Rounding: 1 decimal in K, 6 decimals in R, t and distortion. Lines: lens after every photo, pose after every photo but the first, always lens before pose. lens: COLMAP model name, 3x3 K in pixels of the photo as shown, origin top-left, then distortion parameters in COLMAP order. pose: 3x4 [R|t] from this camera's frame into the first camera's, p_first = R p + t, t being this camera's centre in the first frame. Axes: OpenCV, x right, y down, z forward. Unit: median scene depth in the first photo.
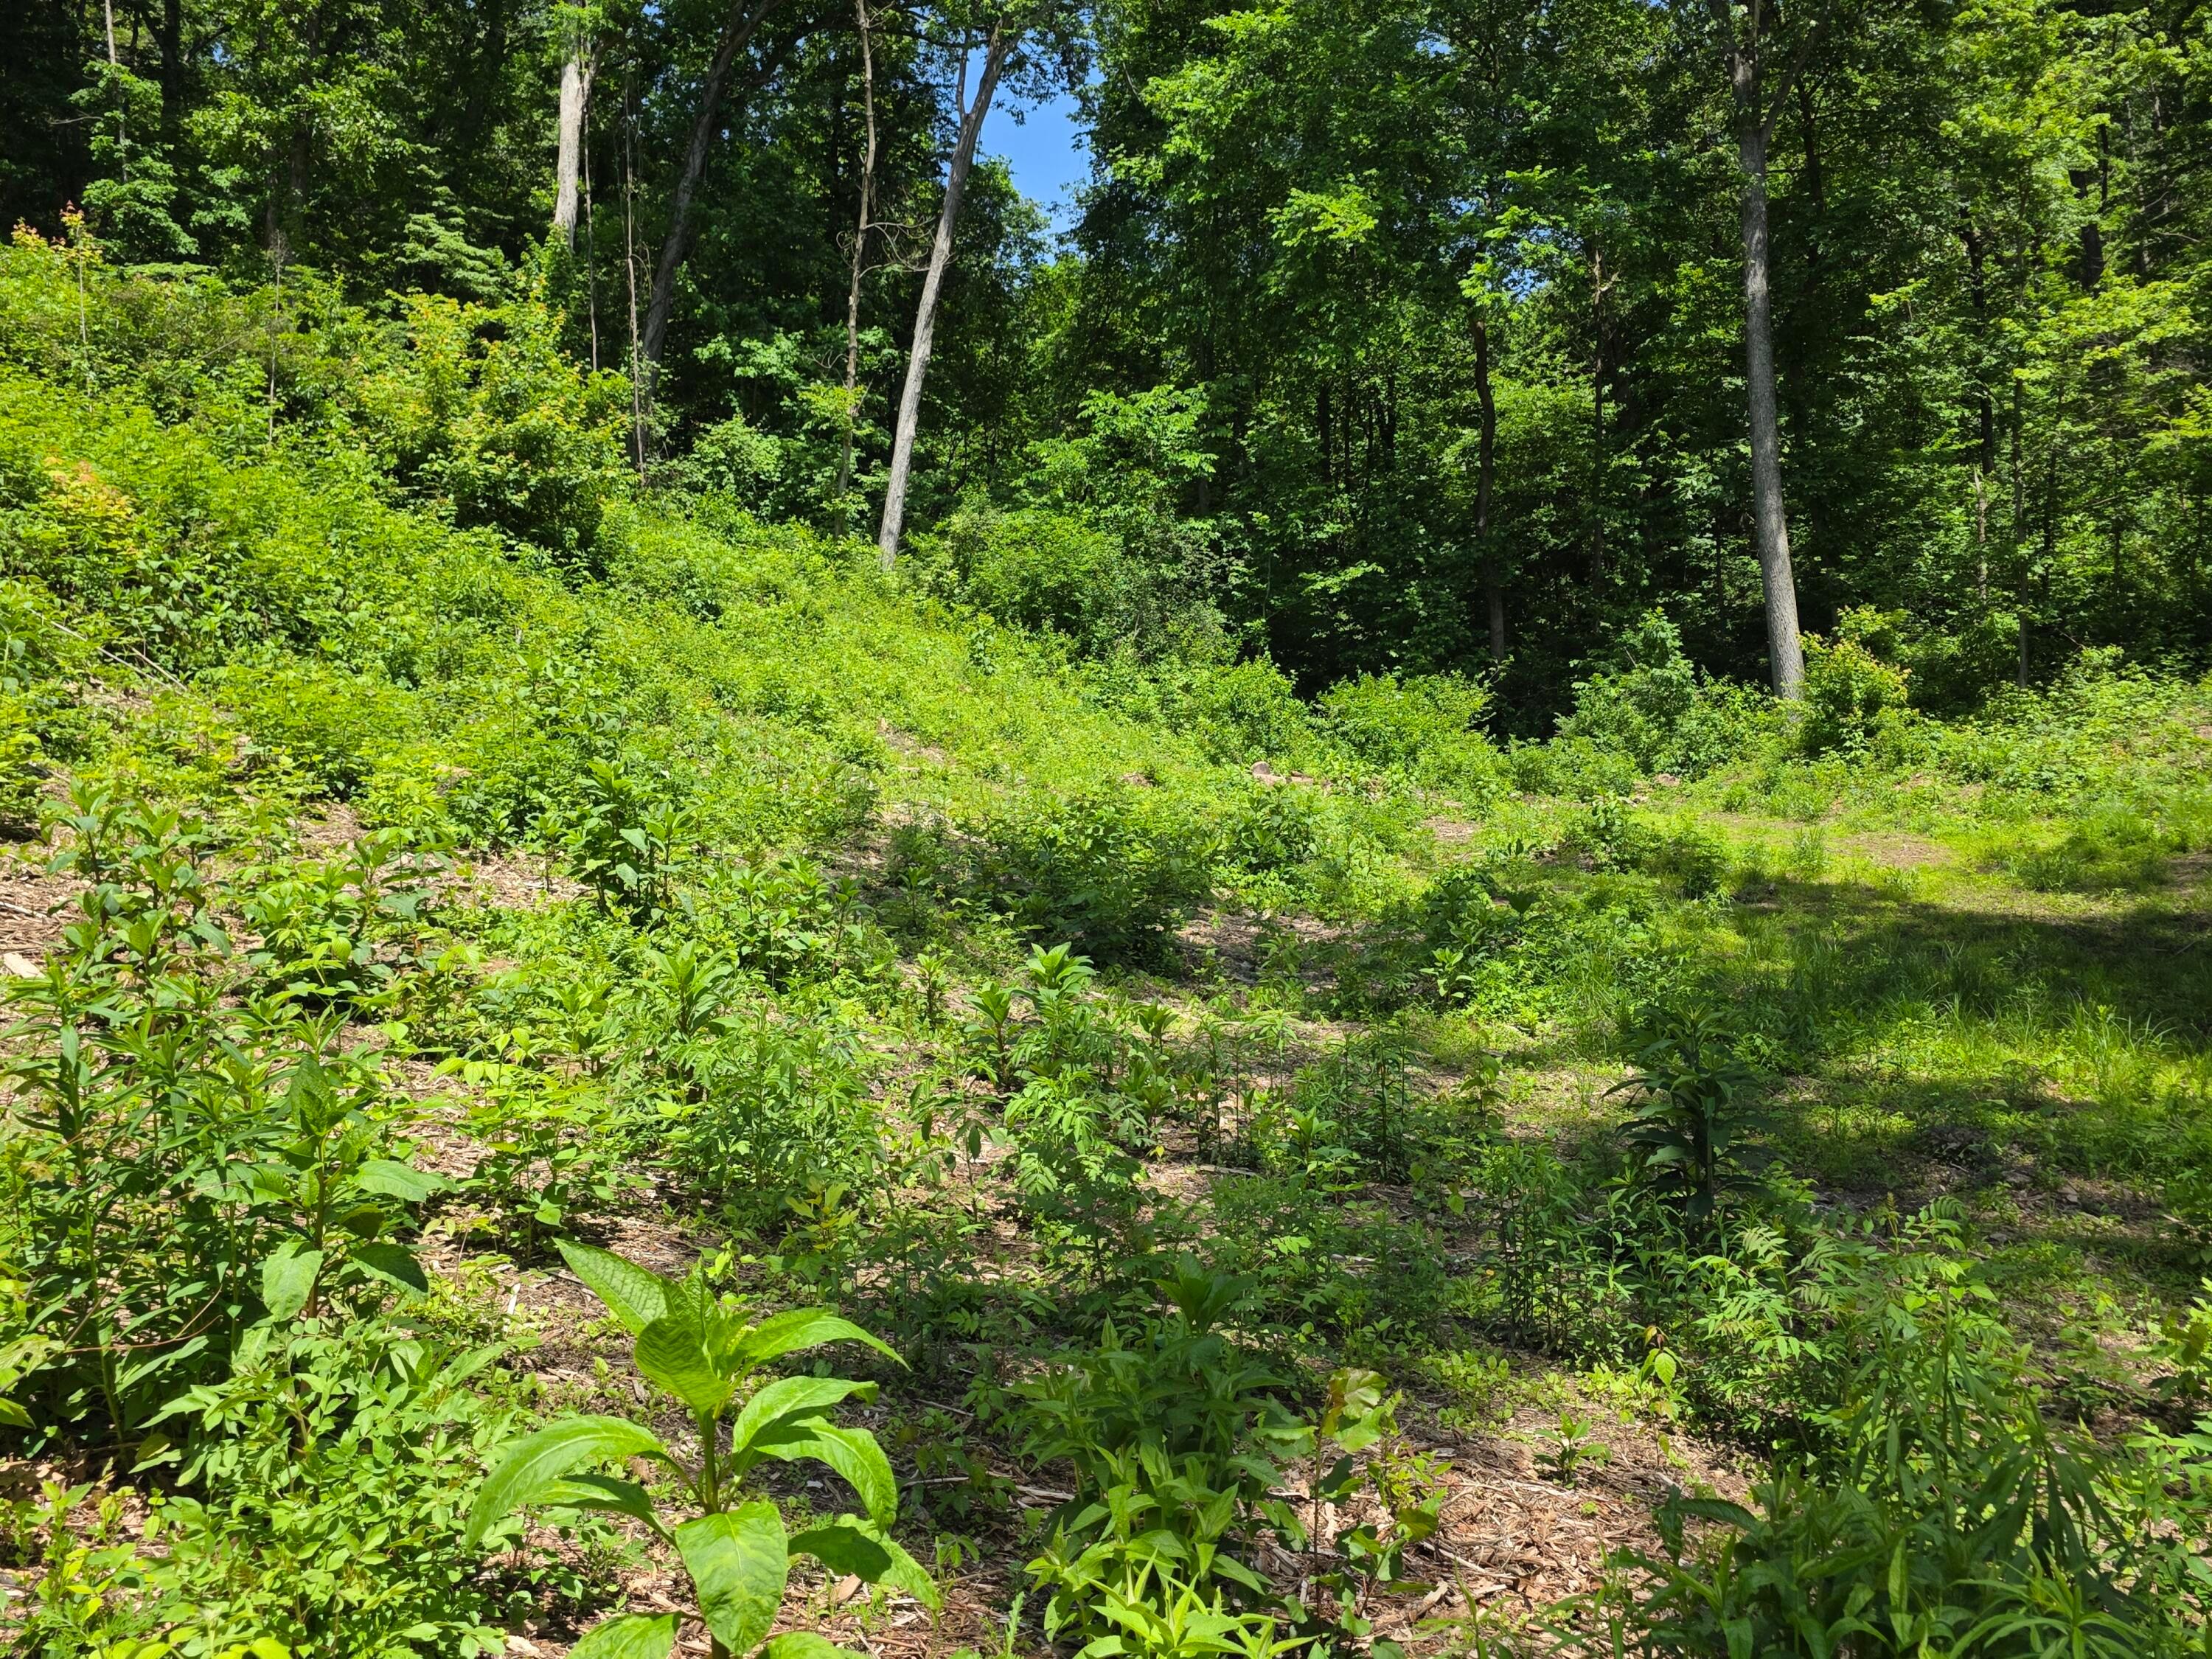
lens RADIAL K [[1811.4, 0, 1108.3], [0, 1811.4, 837.7], [0, 0, 1]] dist [0.072544, -0.074811]
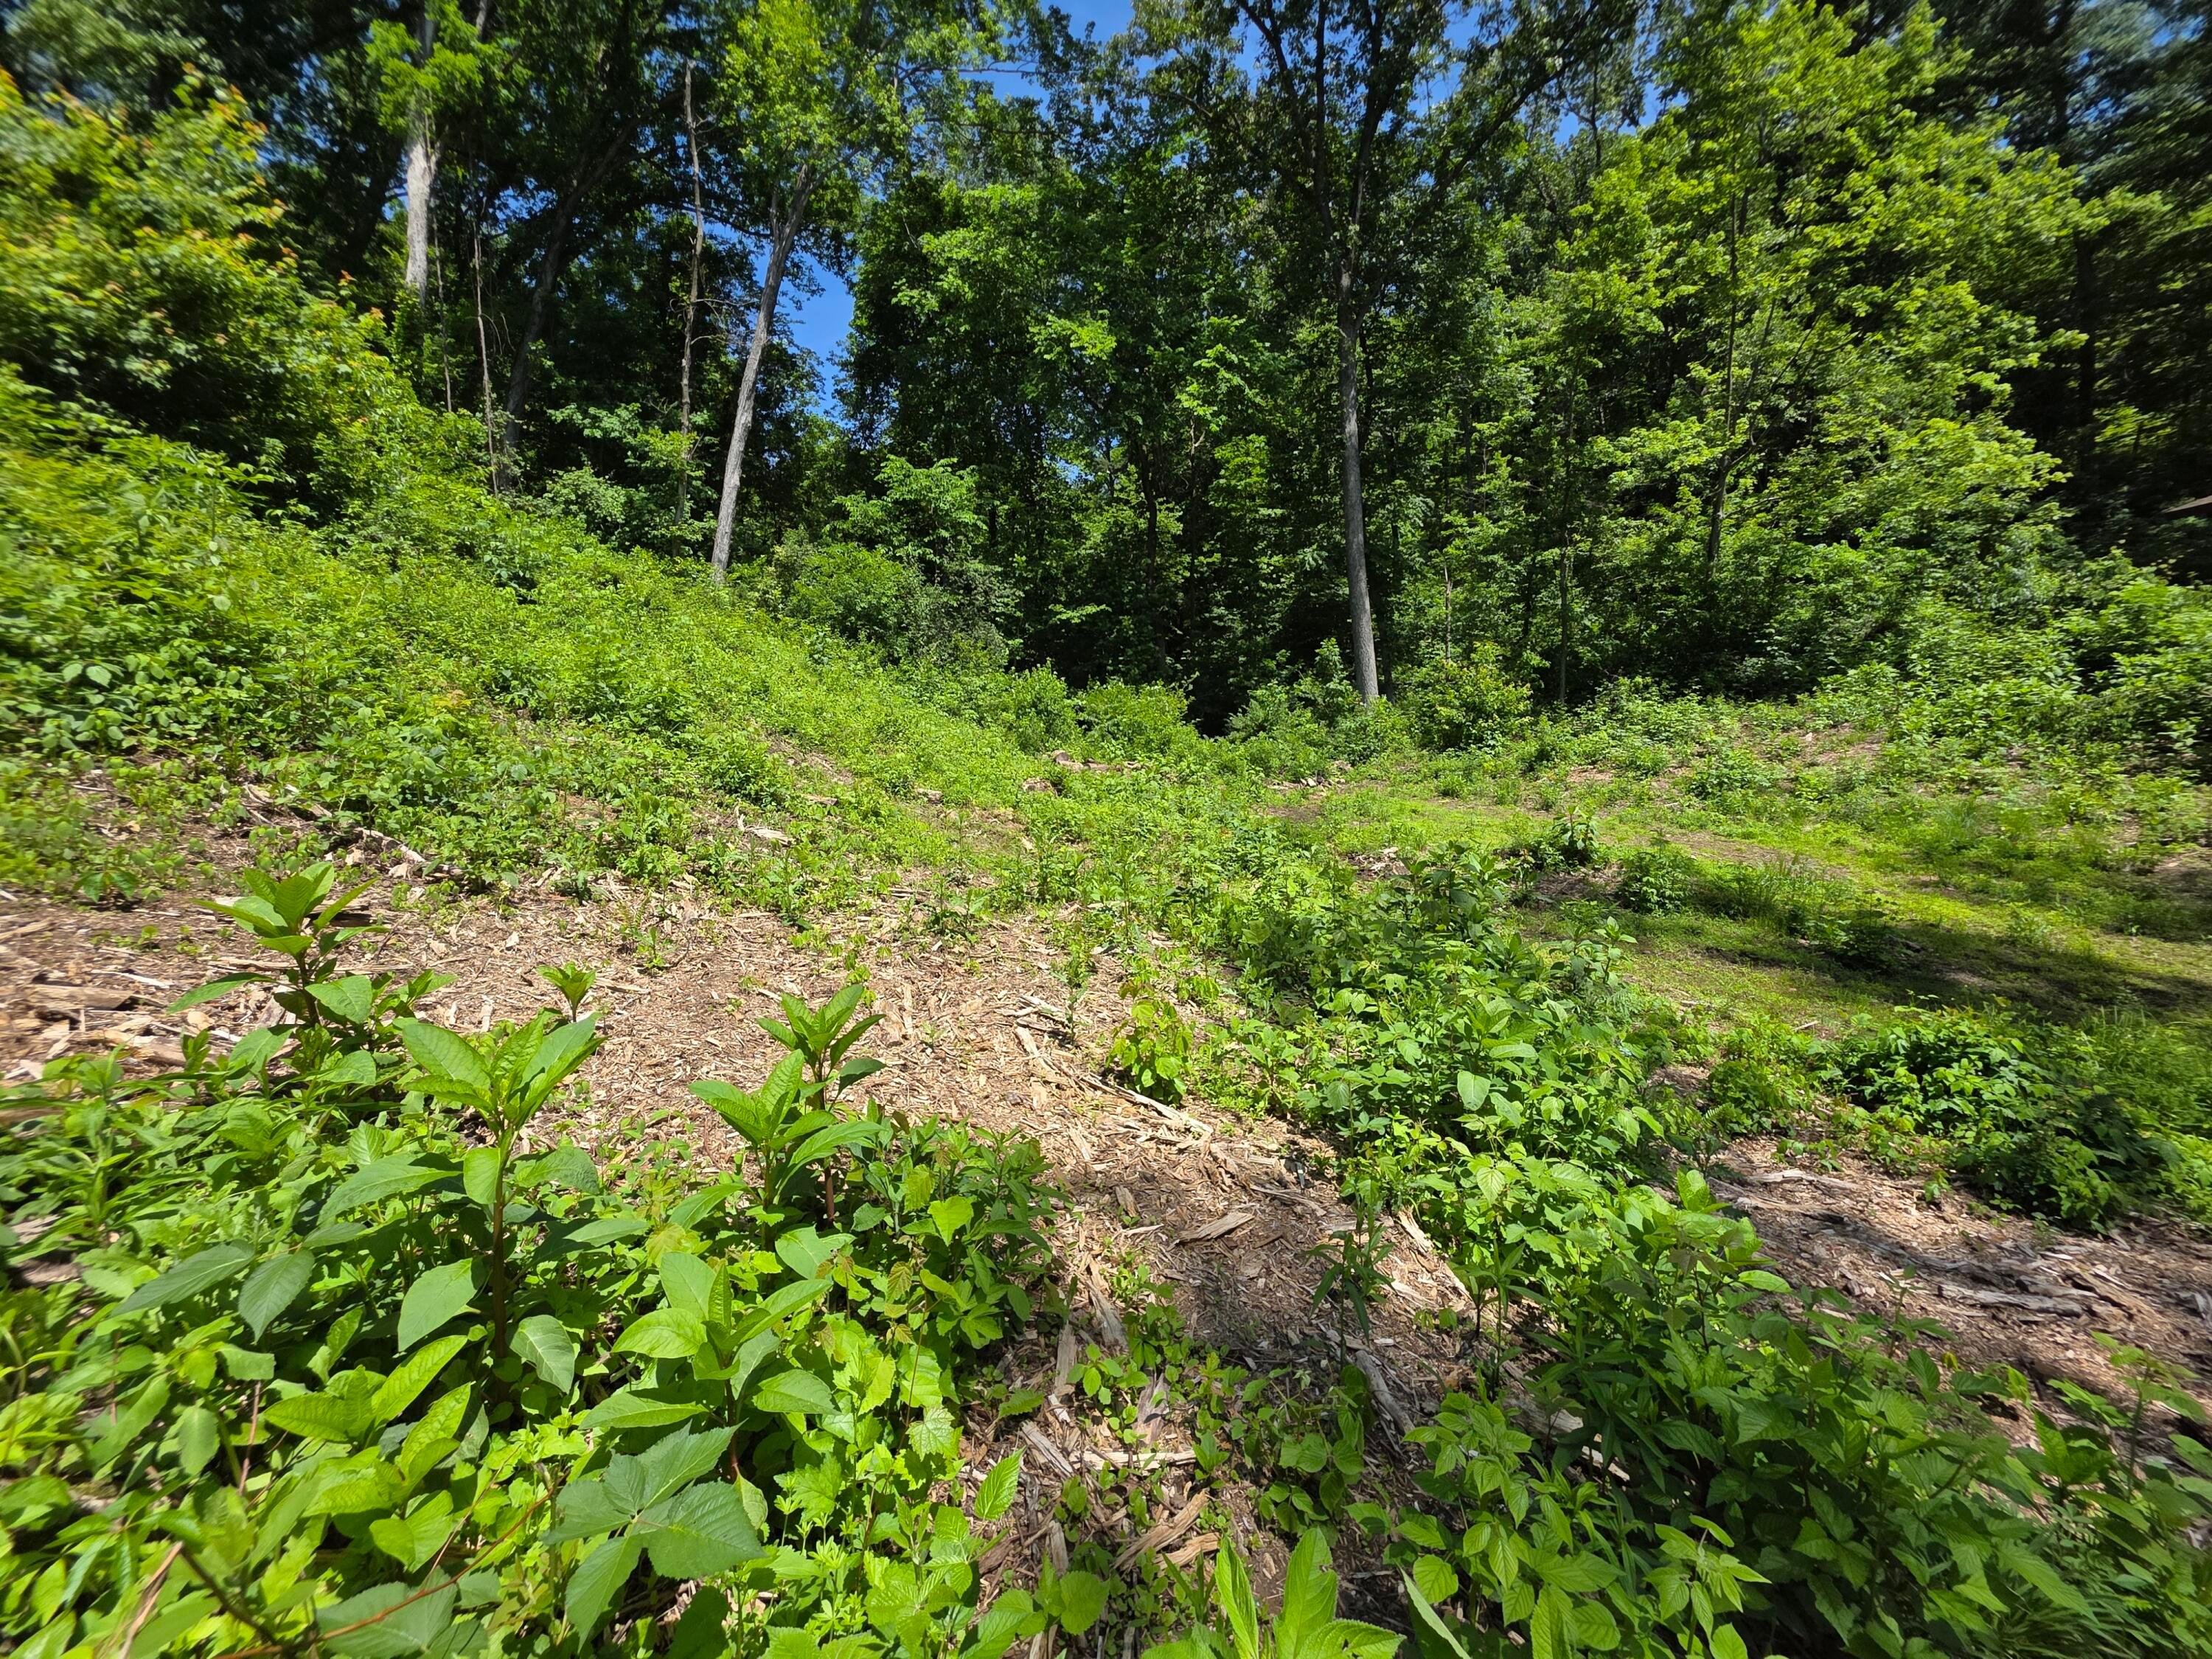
lens RADIAL K [[848.7, 0, 1096.6], [0, 848.7, 807.5], [0, 0, 1]] dist [-0.002775, 0.000706]
pose [[0.950156, -0.018276, 0.311240, -0.074677], [0.000949, 0.998445, 0.055732, -0.035804], [-0.311775, -0.052658, 0.948696, 0.443606]]
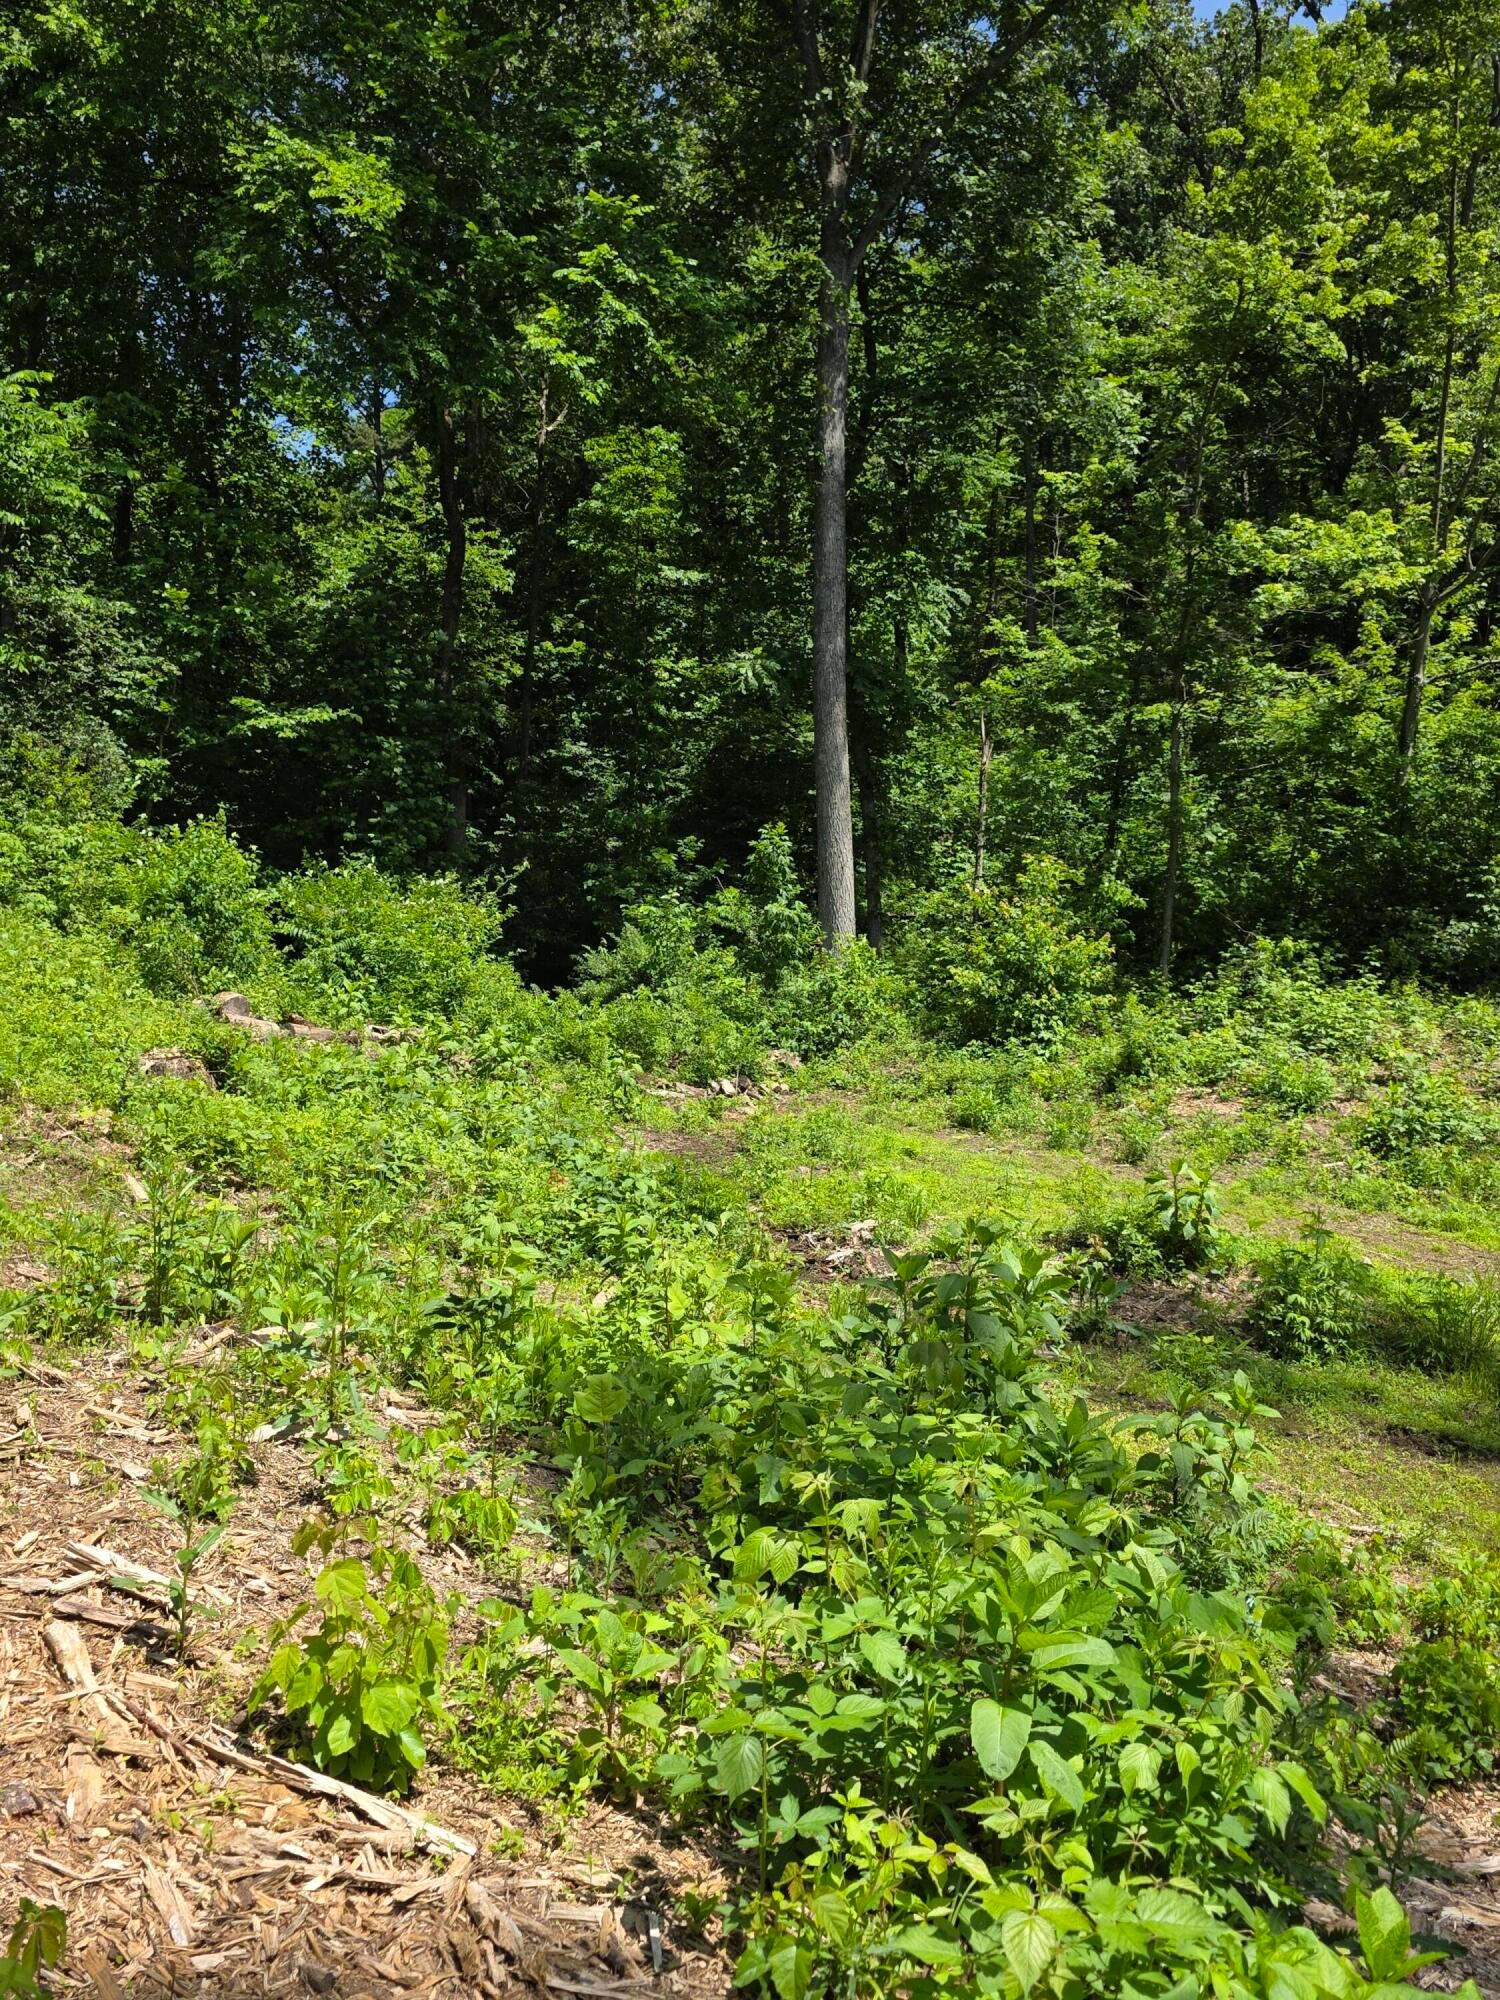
lens RADIAL K [[1637.8, 0, 733.2], [0, 1637.8, 1015.0], [0, 0, 1]] dist [0.072544, -0.074811]
pose [[0.842468, 0.064617, 0.534858, -0.070100], [-0.066456, 0.997663, -0.015853, -0.037548], [-0.534633, -0.022189, 0.844793, 0.450031]]
